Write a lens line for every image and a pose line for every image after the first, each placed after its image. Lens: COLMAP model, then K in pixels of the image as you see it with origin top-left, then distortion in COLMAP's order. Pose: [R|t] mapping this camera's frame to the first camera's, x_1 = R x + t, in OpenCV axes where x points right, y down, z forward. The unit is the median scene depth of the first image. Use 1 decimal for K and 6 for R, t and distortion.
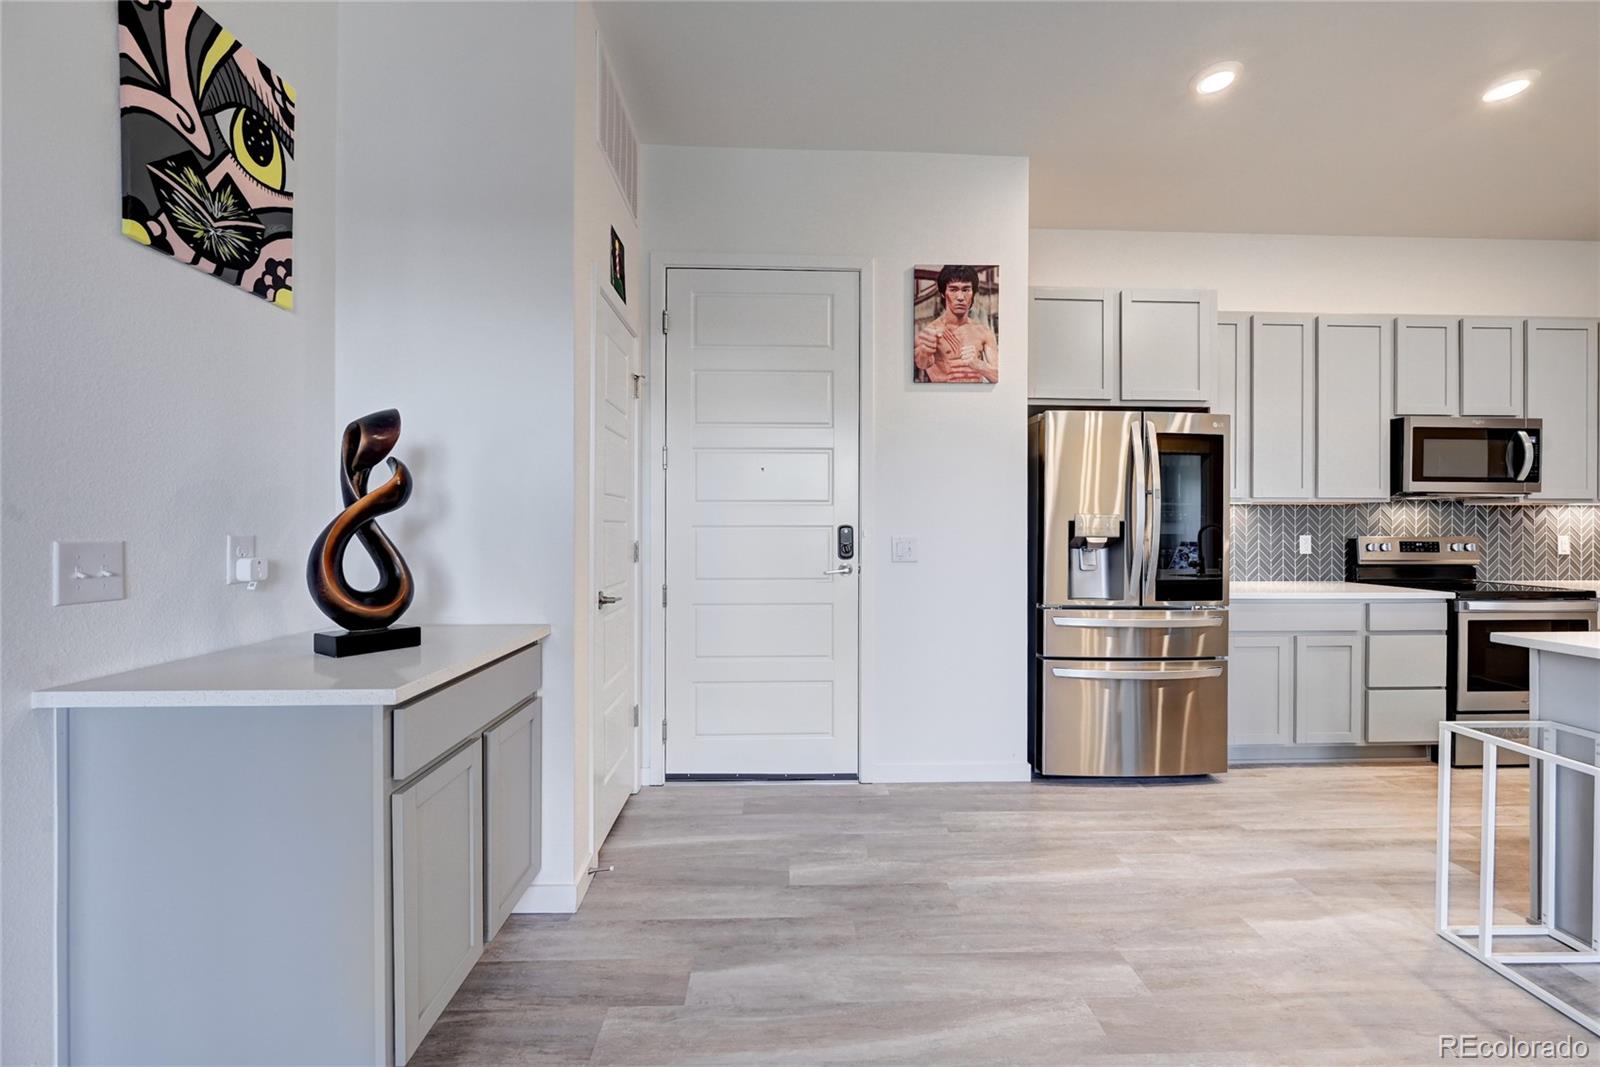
lens RADIAL K [[635.4, 0, 809.5], [0, 635.4, 529.2], [0, 0, 1]] dist [-0.000070, -0.000068]
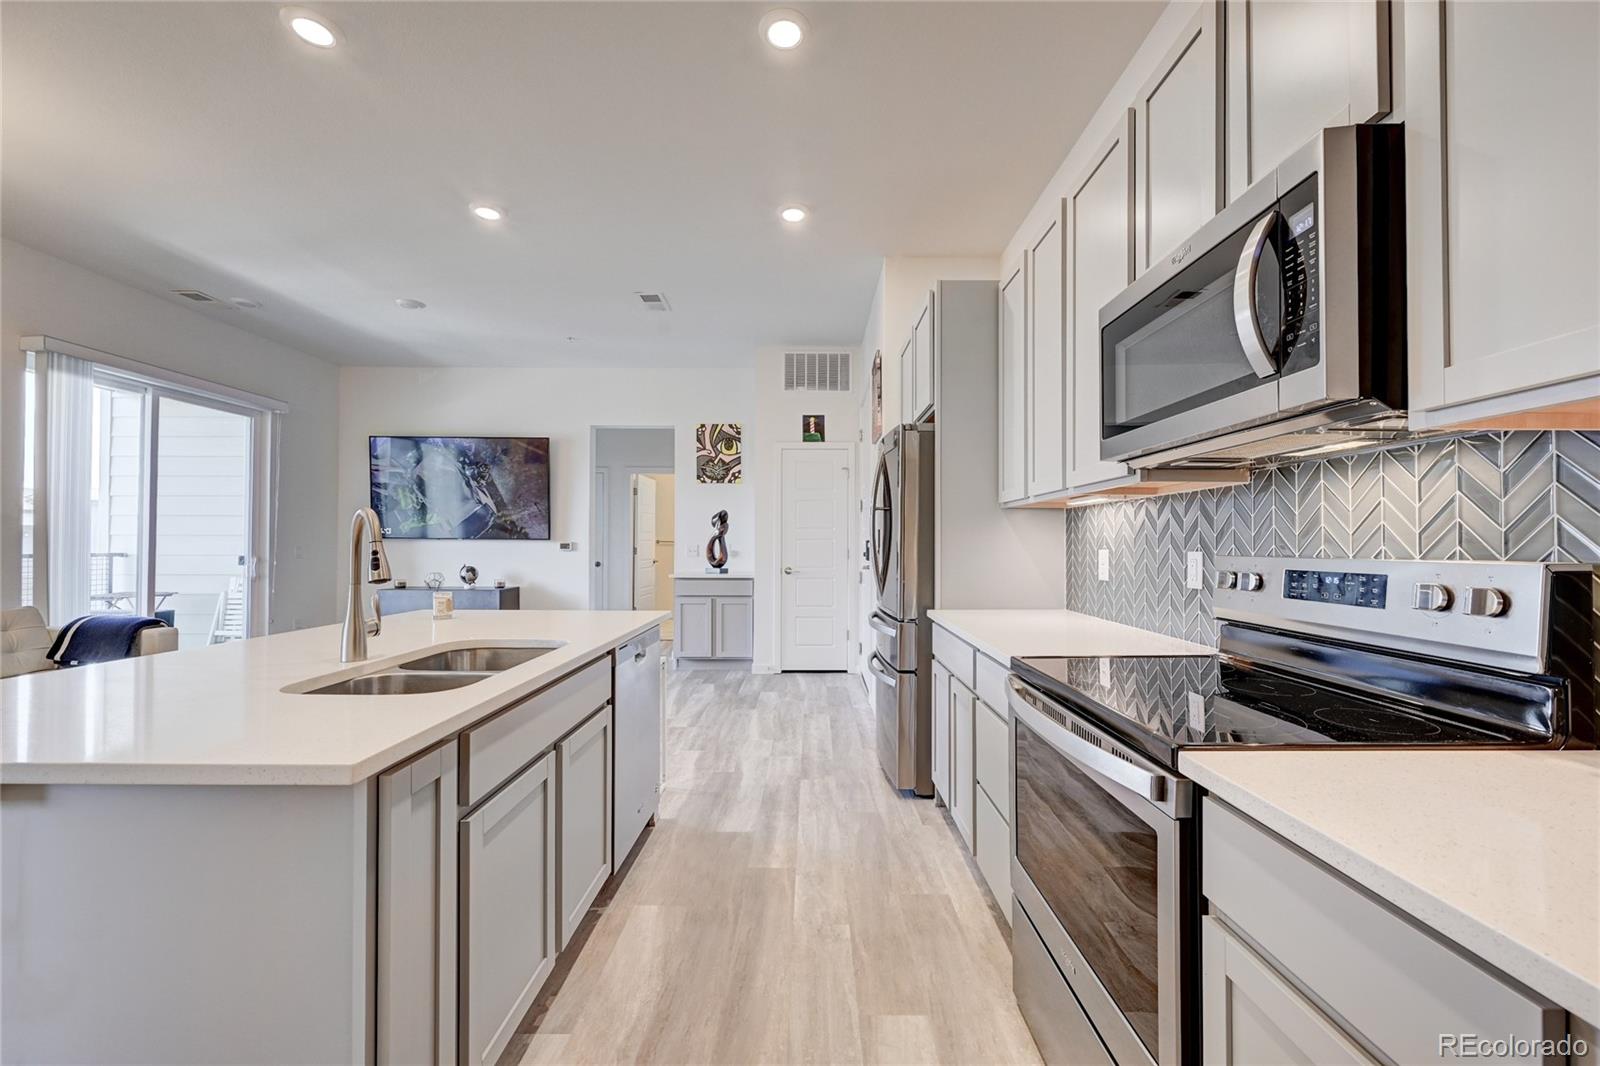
lens RADIAL K [[635.4, 0, 814.3], [0, 635.4, 530.0], [0, 0, 1]] dist [-0.000070, -0.000068]
pose [[-0.038634, -0.025230, -0.998935, 1.670763], [-0.009164, 0.999648, -0.024893, 0.009781], [0.999211, 0.008192, -0.038851, 0.918270]]
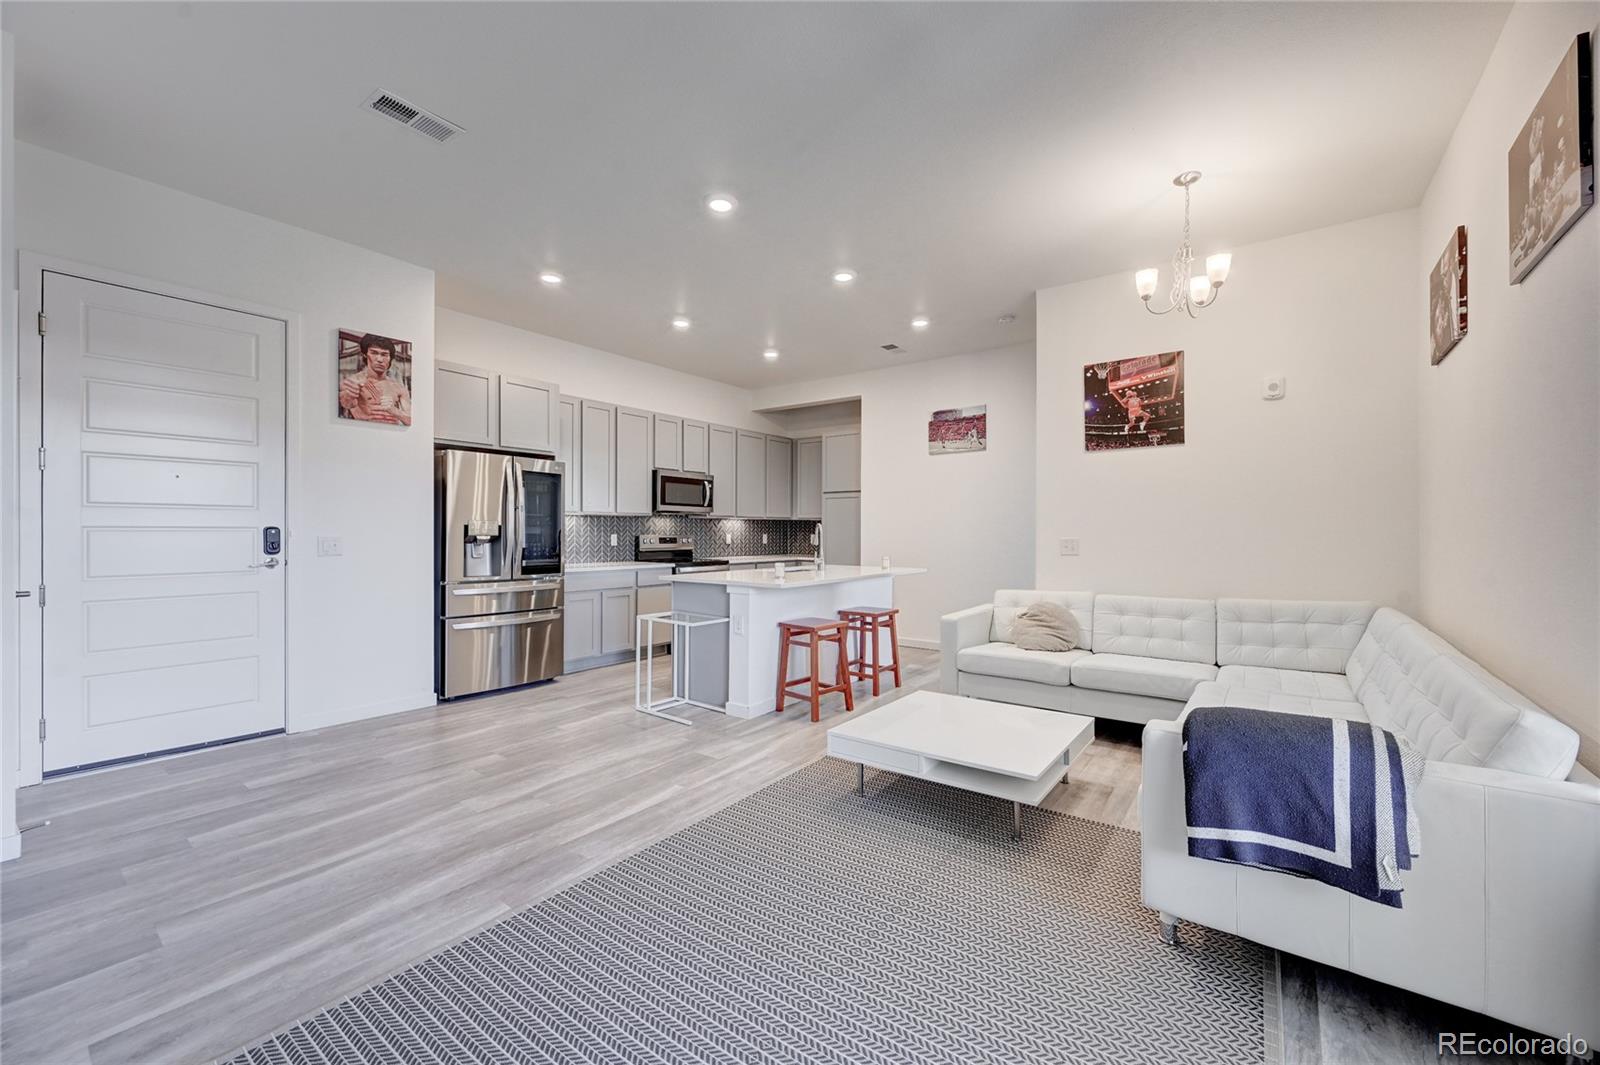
lens RADIAL K [[635.6, 0, 804.9], [0, 635.6, 532.5], [0, 0, 1]] dist [0.001306, 0.000976]
pose [[0.637637, -0.001350, 0.770335, -0.232232], [0.001142, 0.999999, 0.000808, 0.005080], [-0.770336, 0.000365, 0.637638, -0.570060]]
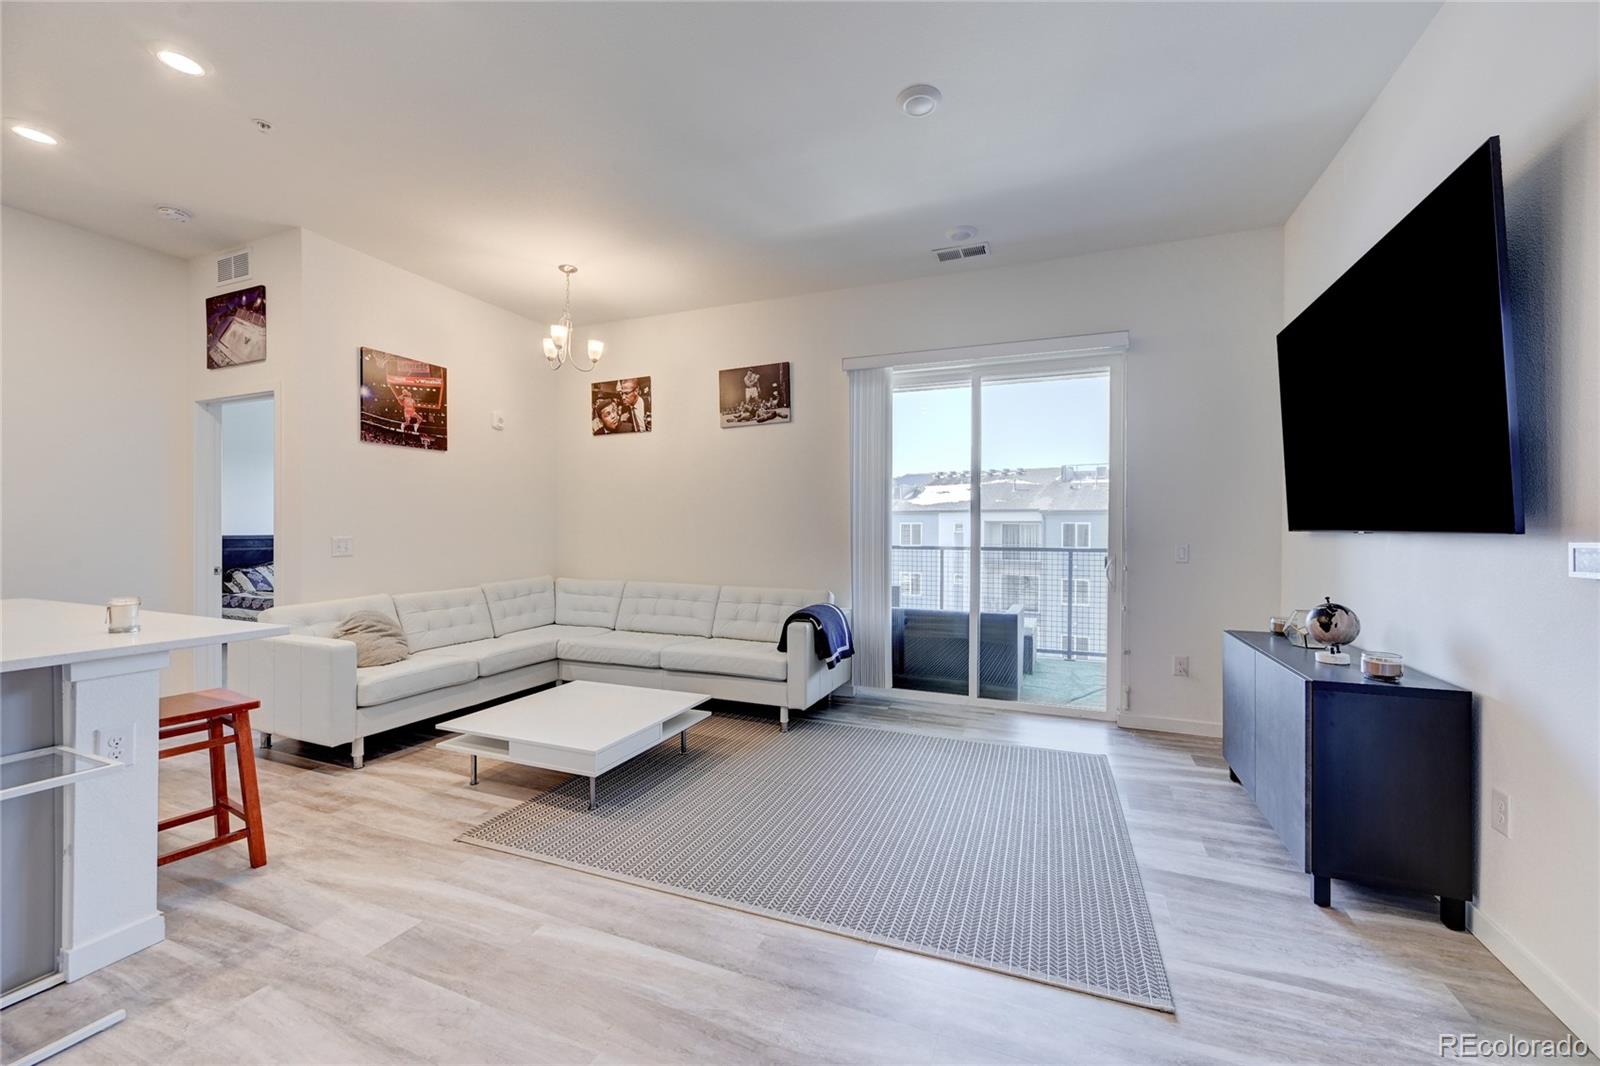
lens RADIAL K [[635.4, 0, 809.5], [0, 635.4, 533.7], [0, 0, 1]] dist [-0.000070, -0.000068]
pose [[-0.907202, -0.008650, 0.420607, -0.103804], [-0.004927, 0.999938, 0.009938, -0.004682], [-0.420667, 0.006943, -0.907189, 0.691347]]
